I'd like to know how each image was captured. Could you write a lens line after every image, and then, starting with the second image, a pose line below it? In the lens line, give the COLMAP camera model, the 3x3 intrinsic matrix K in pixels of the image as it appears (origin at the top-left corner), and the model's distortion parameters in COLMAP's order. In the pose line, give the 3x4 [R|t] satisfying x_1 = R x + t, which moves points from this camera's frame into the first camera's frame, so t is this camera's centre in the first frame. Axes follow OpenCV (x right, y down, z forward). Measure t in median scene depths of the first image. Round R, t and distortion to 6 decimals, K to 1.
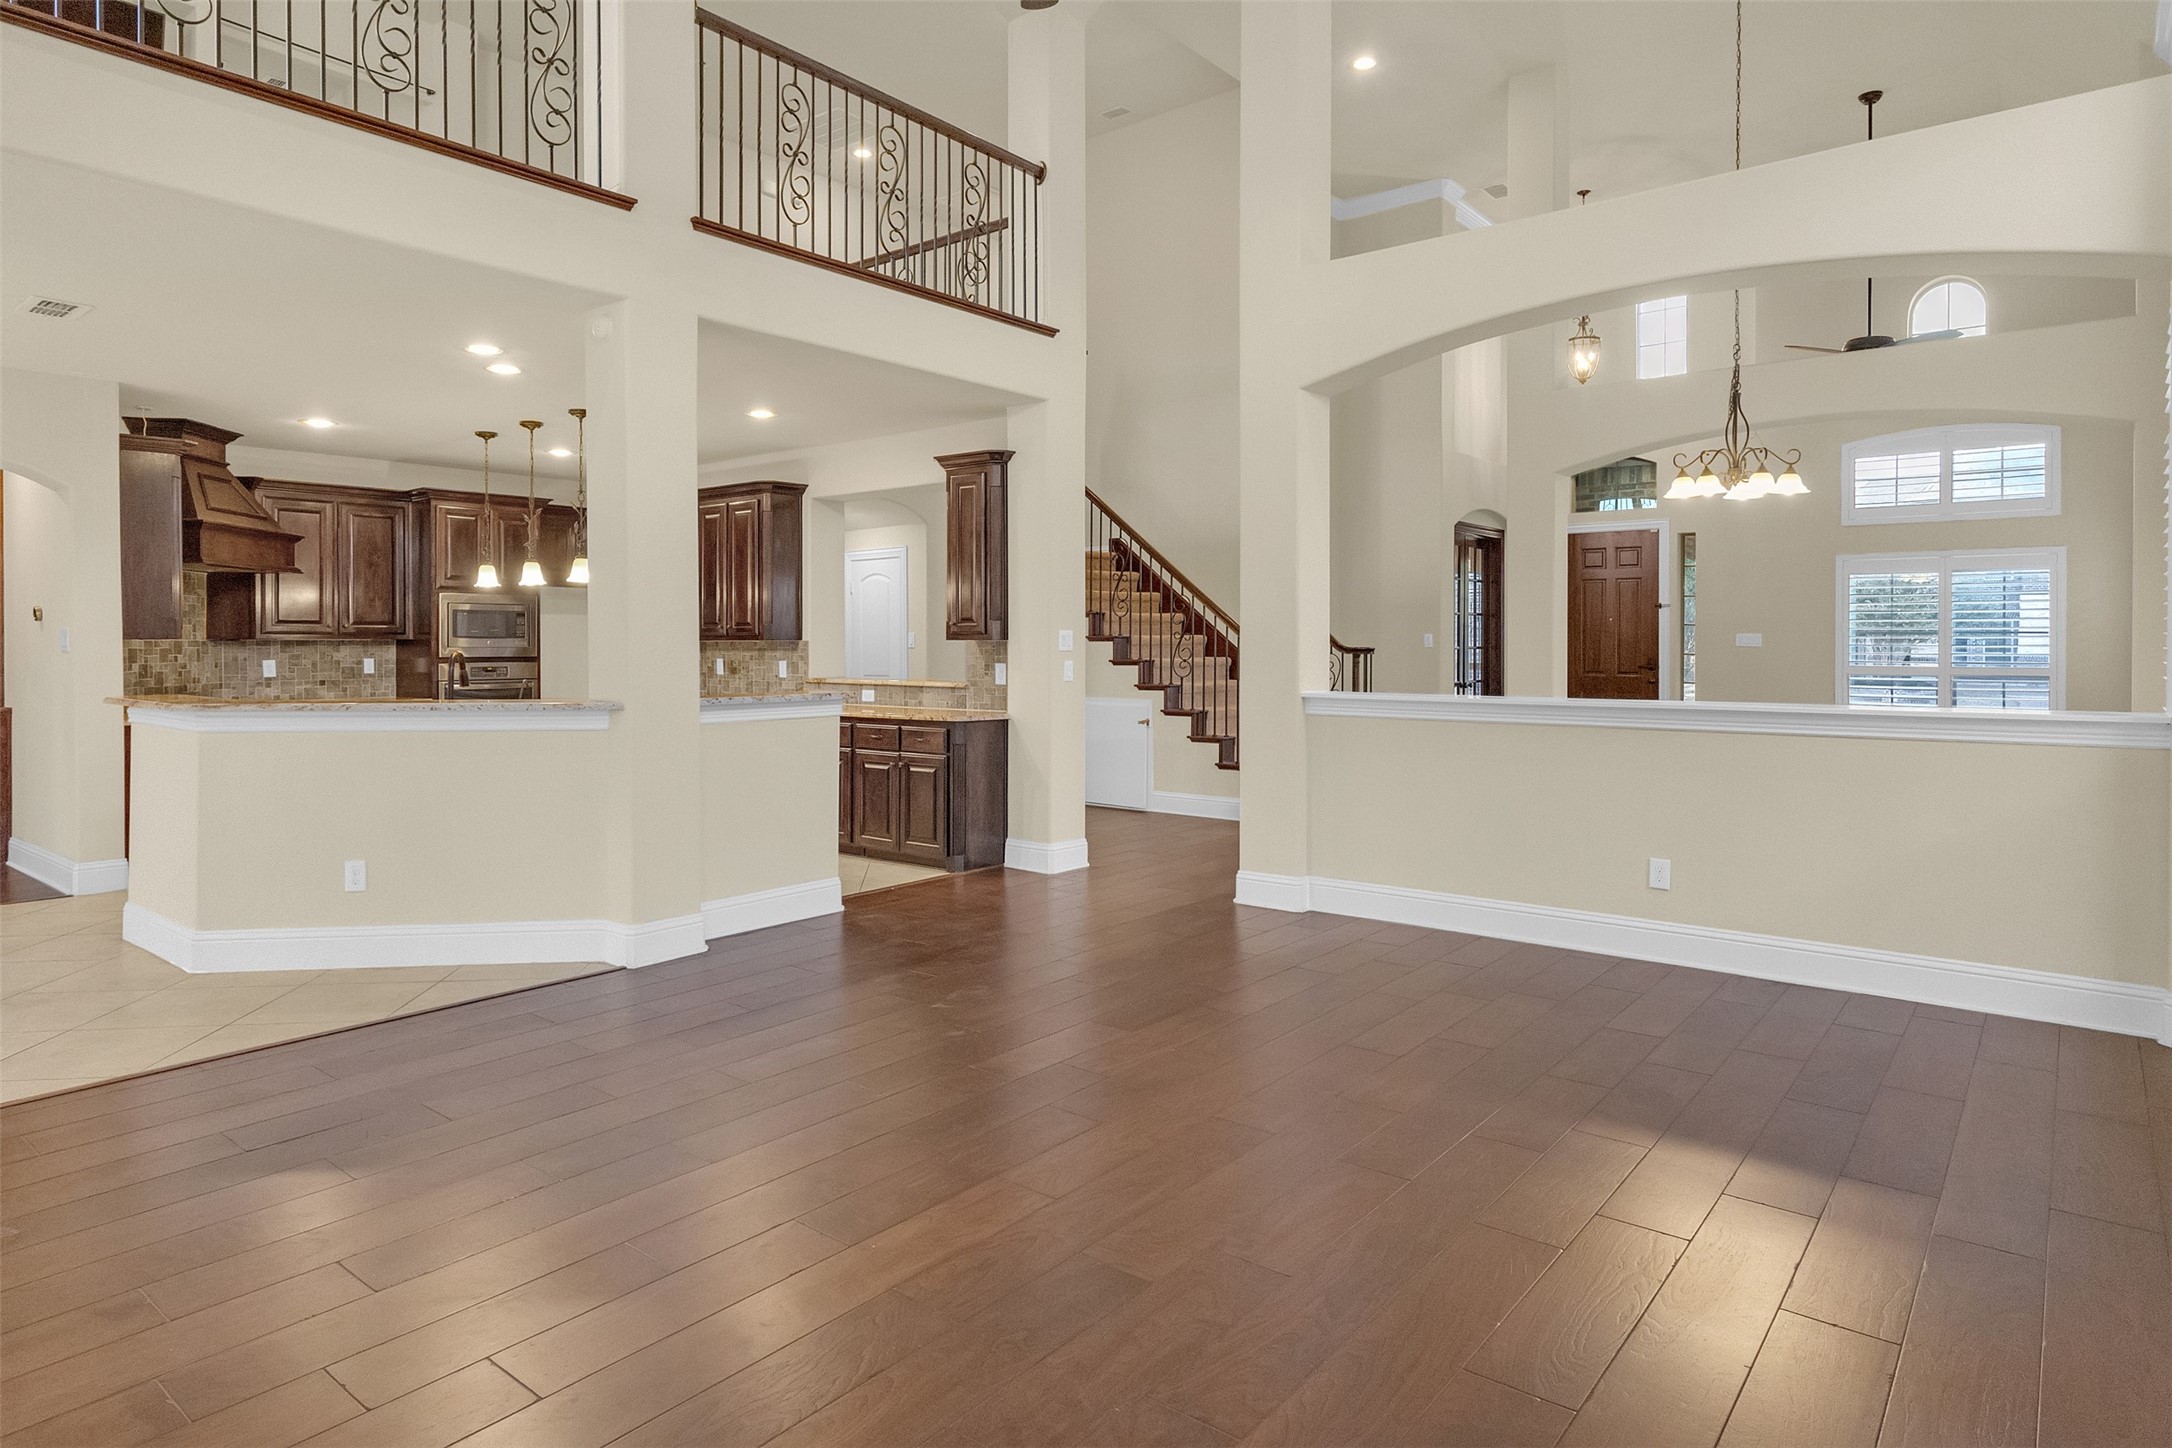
lens RADIAL K [[1248.4, 0, 1072.4], [0, 1248.4, 643.1], [0, 0, 1]] dist [0.005061, 0.001131]
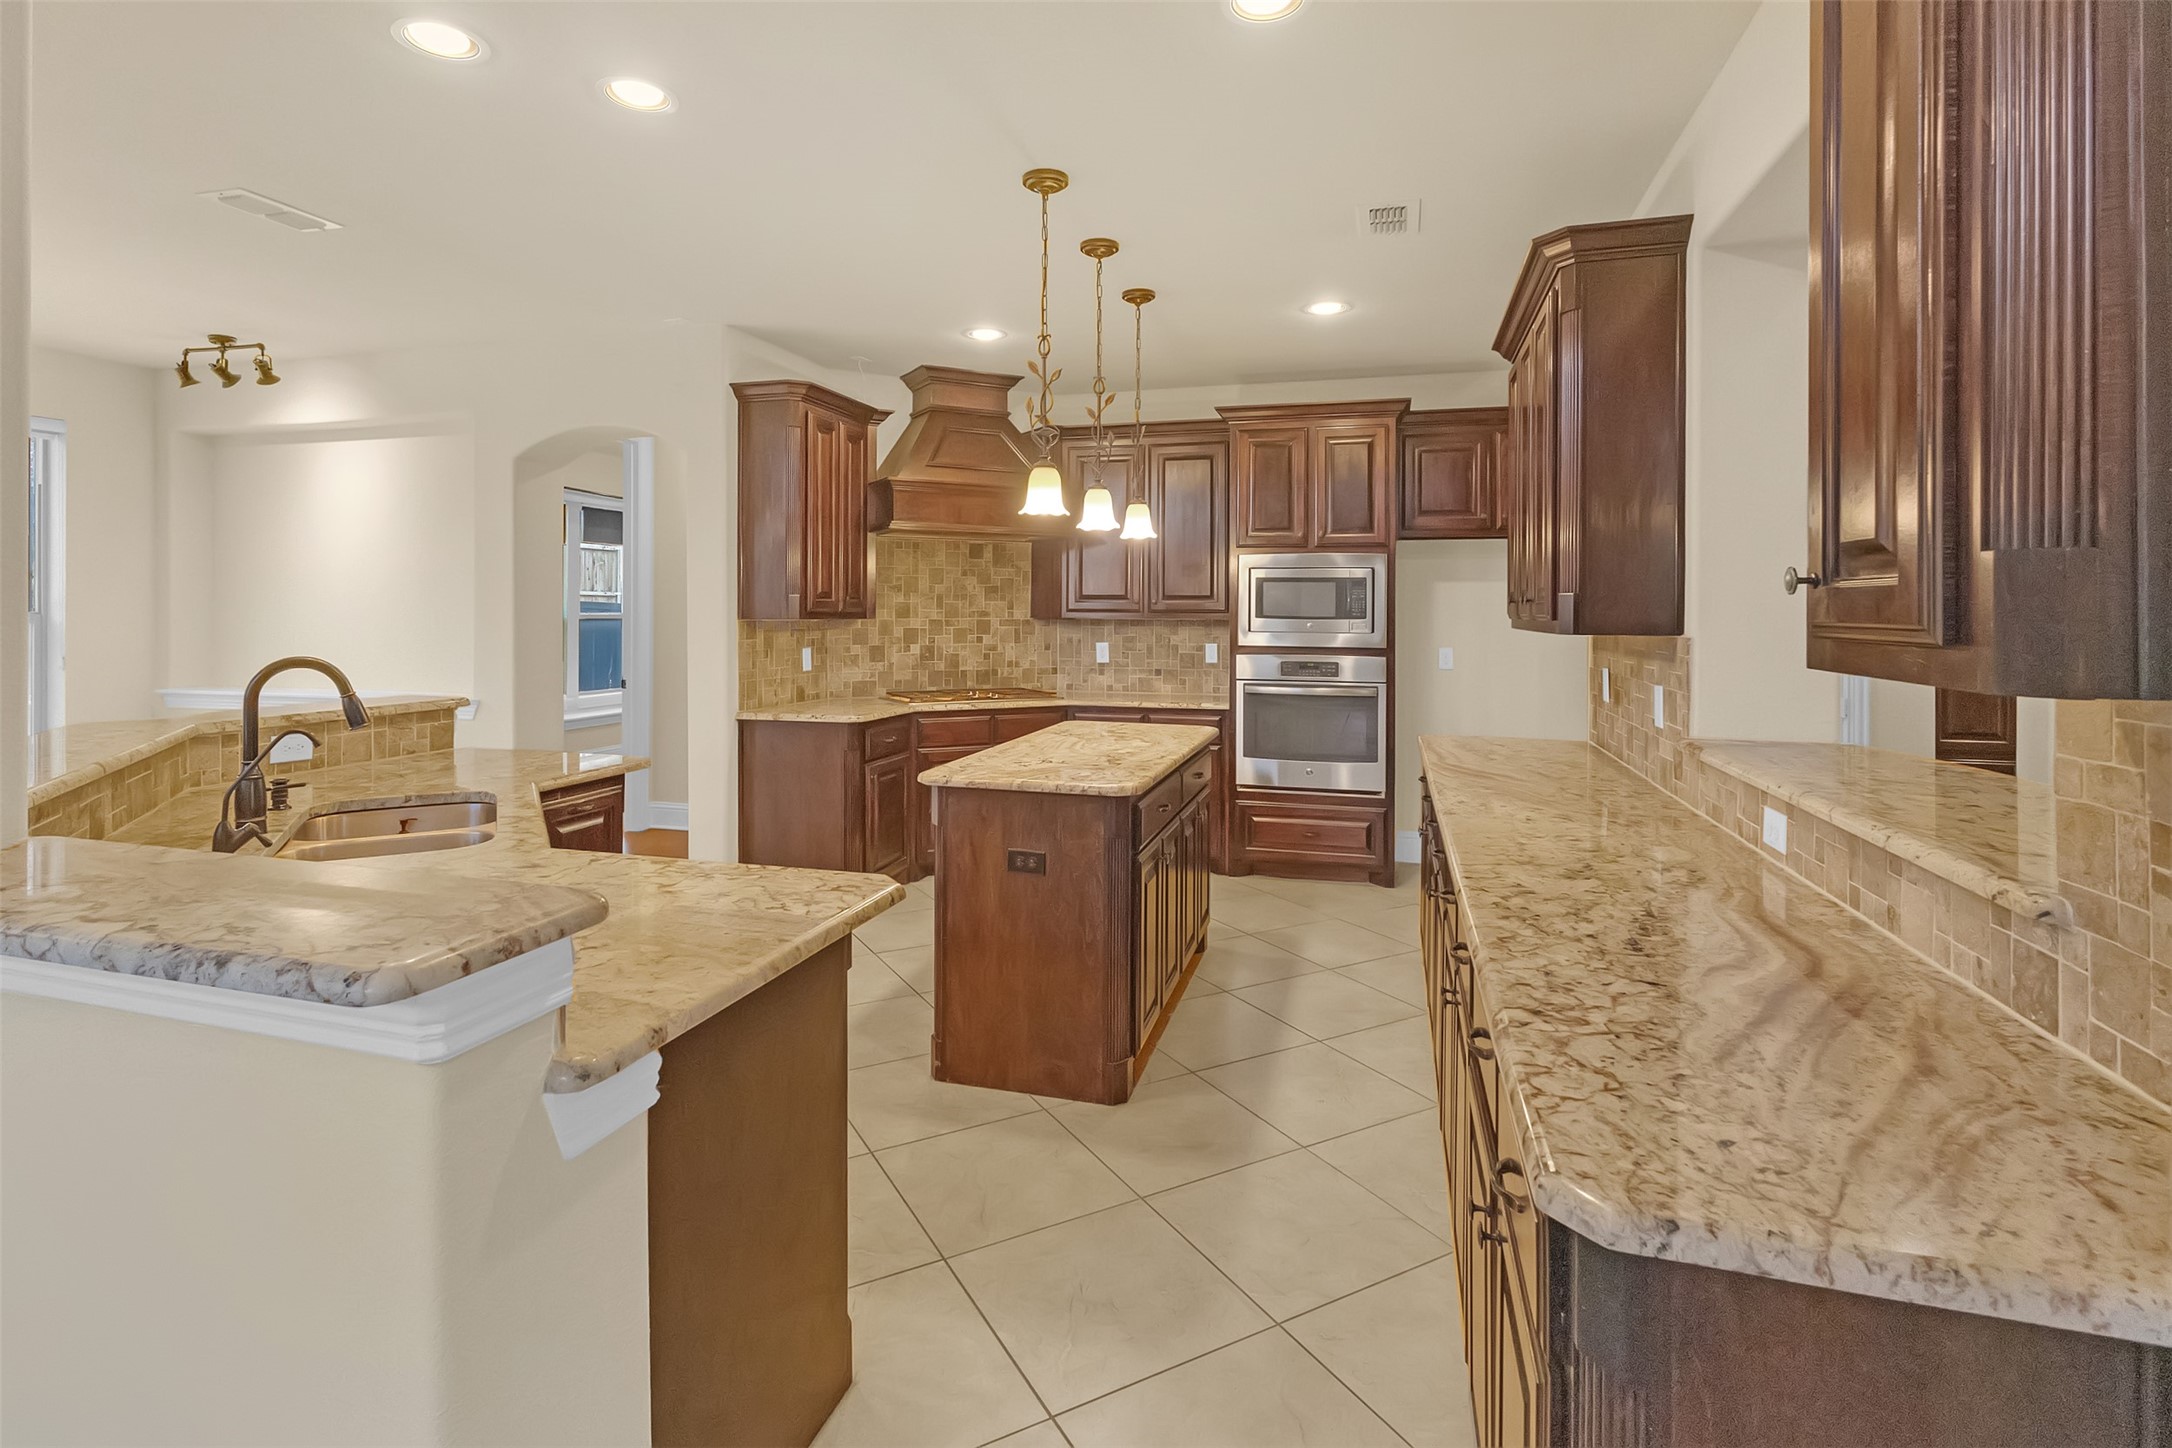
lens RADIAL K [[1038.4, 0, 1072.0], [0, 1038.4, 641.4], [0, 0, 1]] dist [0.000659, 0.000392]
pose [[0.376429, 0.031605, -0.925906, 0.002327], [-0.006703, 0.999485, 0.031391, -0.009200], [0.926421, -0.005610, 0.376447, 0.712775]]
